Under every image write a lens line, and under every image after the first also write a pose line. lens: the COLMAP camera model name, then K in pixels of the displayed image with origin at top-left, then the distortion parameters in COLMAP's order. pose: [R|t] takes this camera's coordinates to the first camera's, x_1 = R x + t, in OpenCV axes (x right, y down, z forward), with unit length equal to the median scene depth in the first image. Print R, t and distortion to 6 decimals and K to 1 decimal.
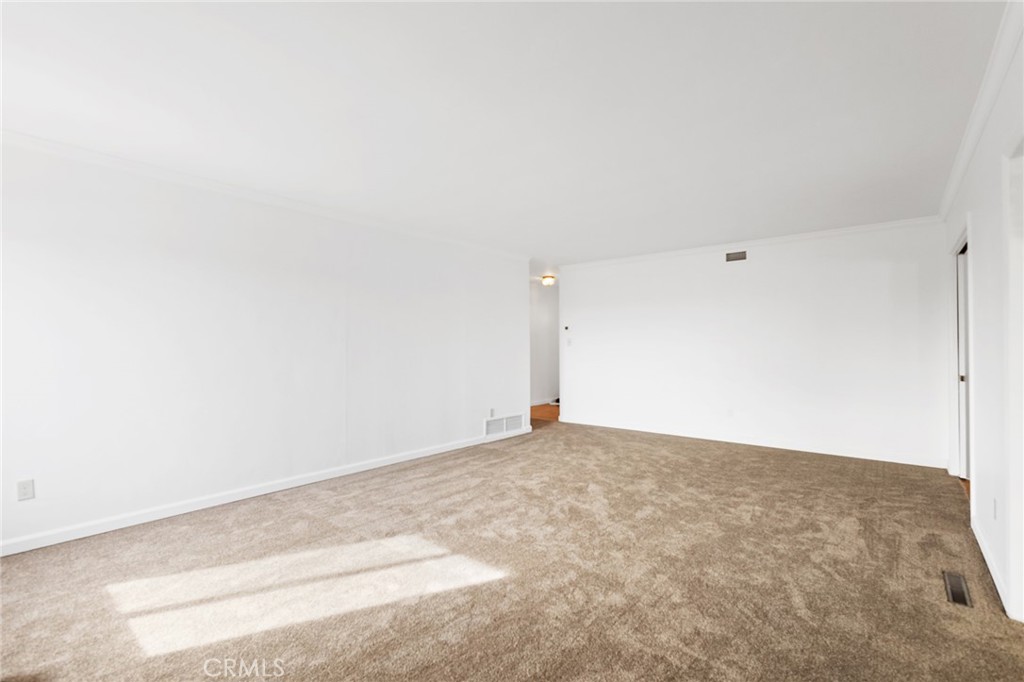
lens RADIAL K [[472.6, 0, 520.7], [0, 472.6, 339.5], [0, 0, 1]] dist [0.008710, -0.002099]
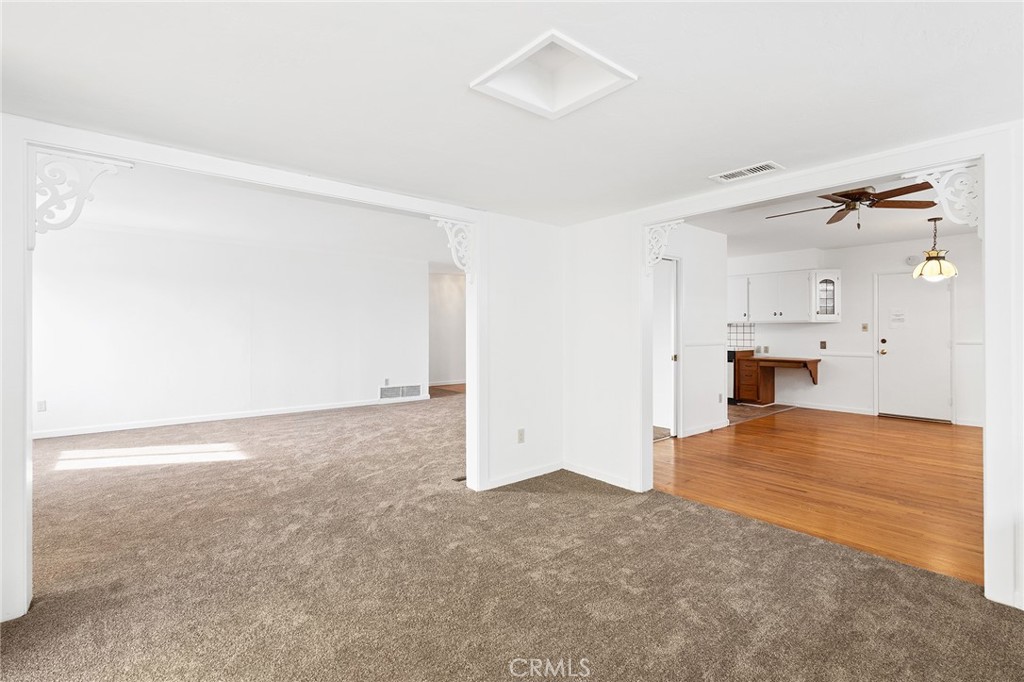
lens RADIAL K [[472.6, 0, 507.0], [0, 472.6, 333.5], [0, 0, 1]] dist [0.008710, -0.002099]
pose [[0.983095, 0.004632, -0.183039, 0.508623], [-0.002041, 0.999895, 0.014337, 0.000454], [0.183086, -0.013721, 0.983001, -0.230832]]
